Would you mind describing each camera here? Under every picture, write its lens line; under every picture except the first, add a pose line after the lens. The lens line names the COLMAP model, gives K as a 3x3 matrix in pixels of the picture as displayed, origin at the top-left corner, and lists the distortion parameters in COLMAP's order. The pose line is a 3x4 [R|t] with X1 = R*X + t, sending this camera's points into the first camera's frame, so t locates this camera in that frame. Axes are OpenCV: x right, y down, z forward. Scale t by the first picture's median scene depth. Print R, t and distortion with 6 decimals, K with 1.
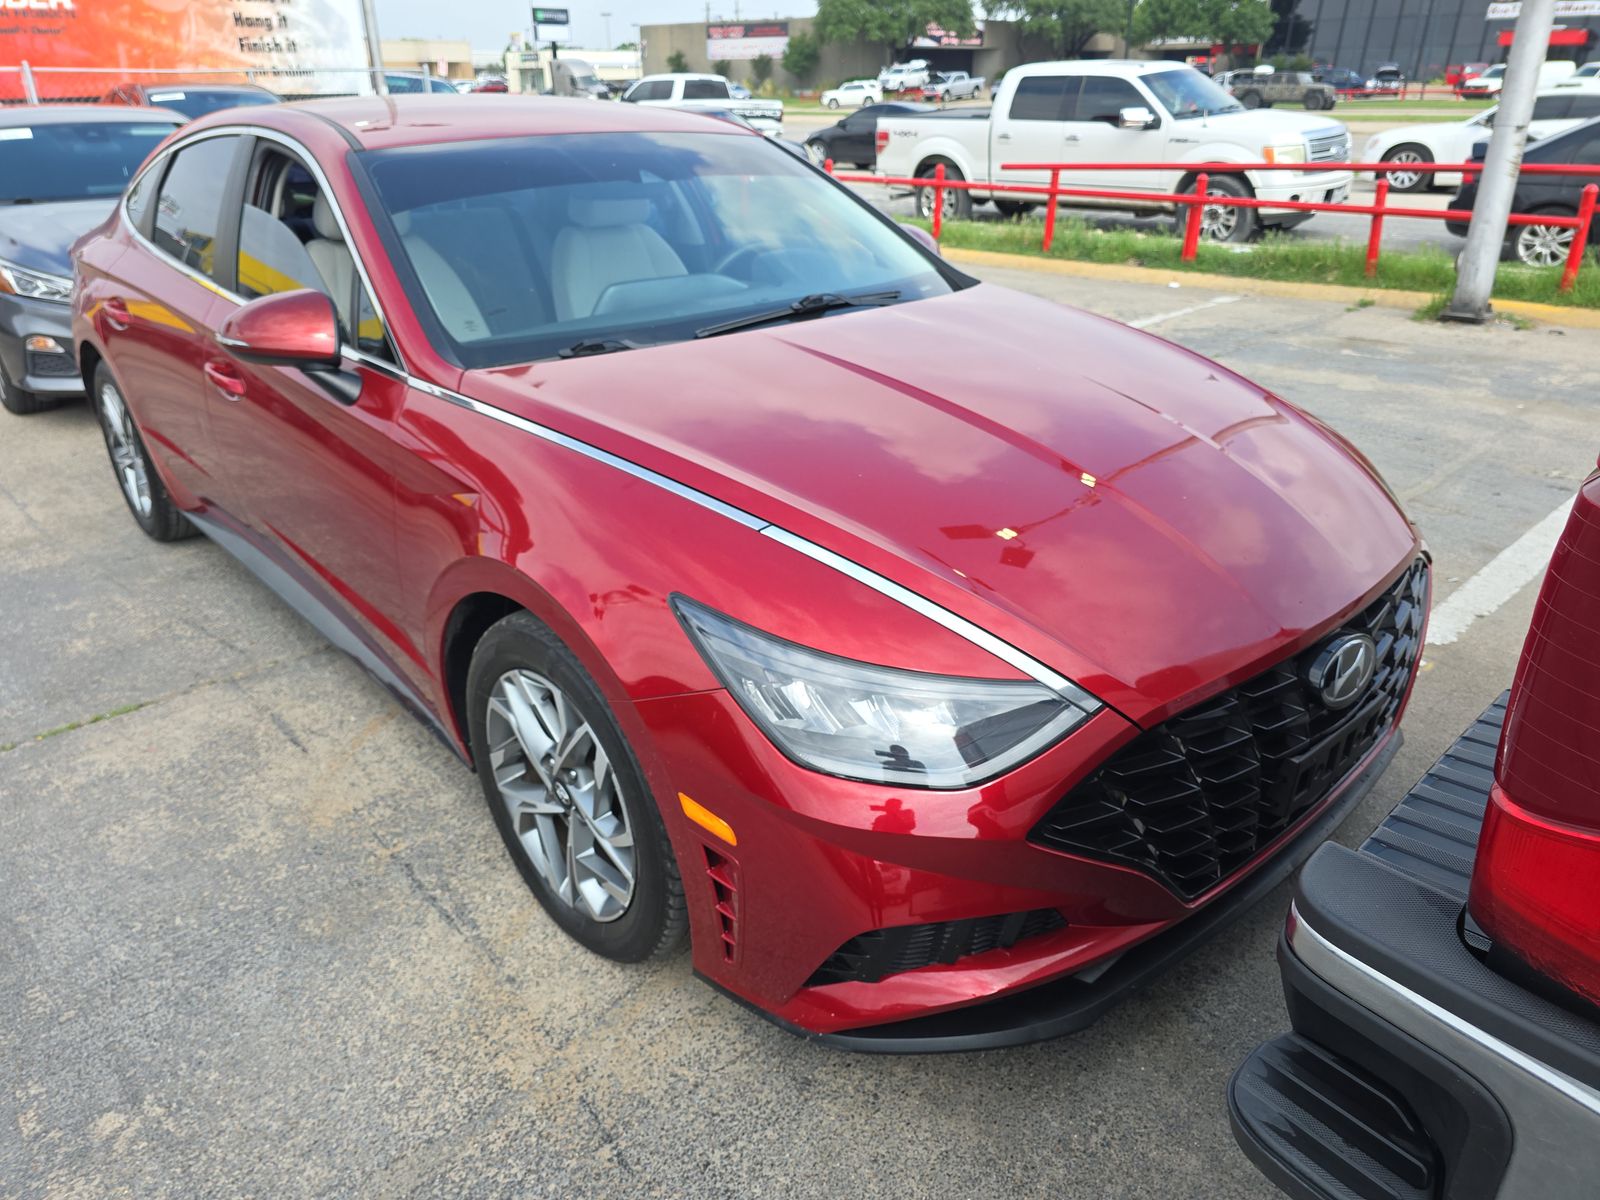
lens RADIAL K [[1083.9, 0, 797.9], [0, 1083.9, 599.2], [0, 0, 1]] dist [0.027609, -0.026699]
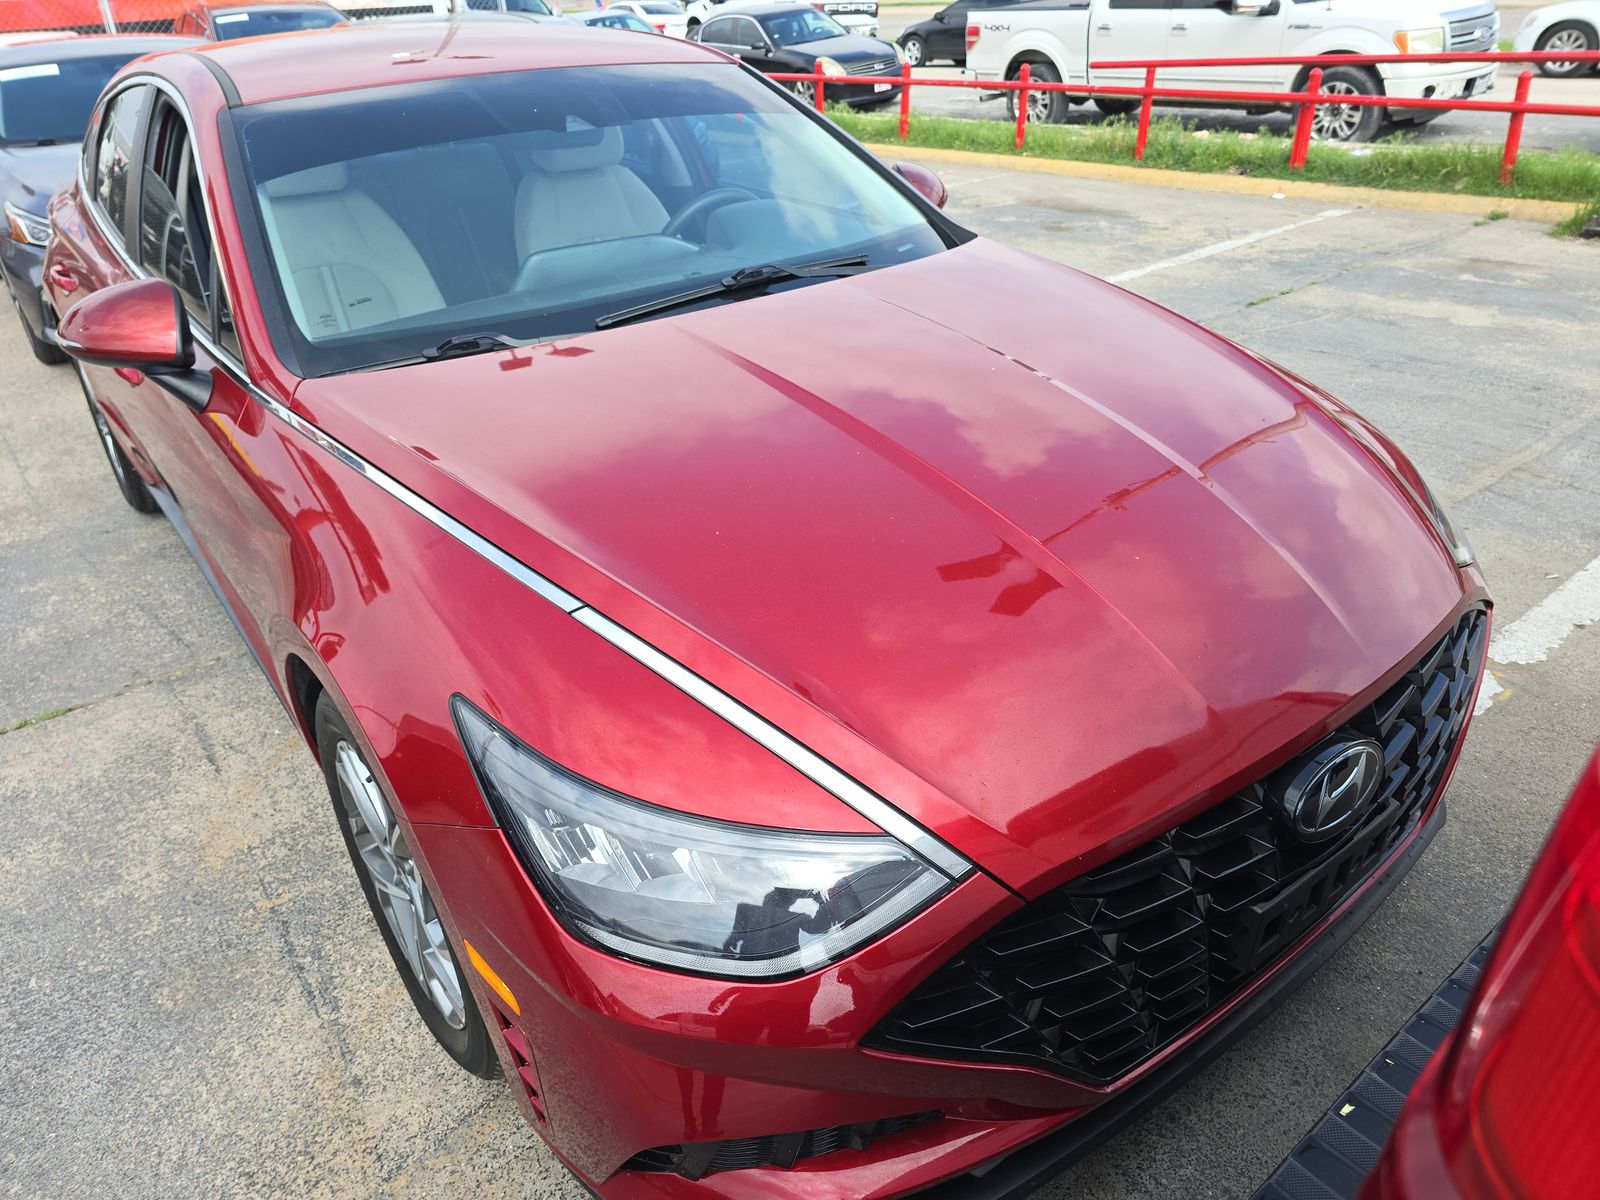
lens RADIAL K [[1083.9, 0, 795.0], [0, 1083.9, 600.1], [0, 0, 1]] dist [0.027609, -0.026699]
pose [[0.995537, 0.013755, -0.093364, 0.121517], [-0.006332, 0.996828, 0.079334, -0.081981], [0.094159, -0.078388, 0.992466, 0.130913]]
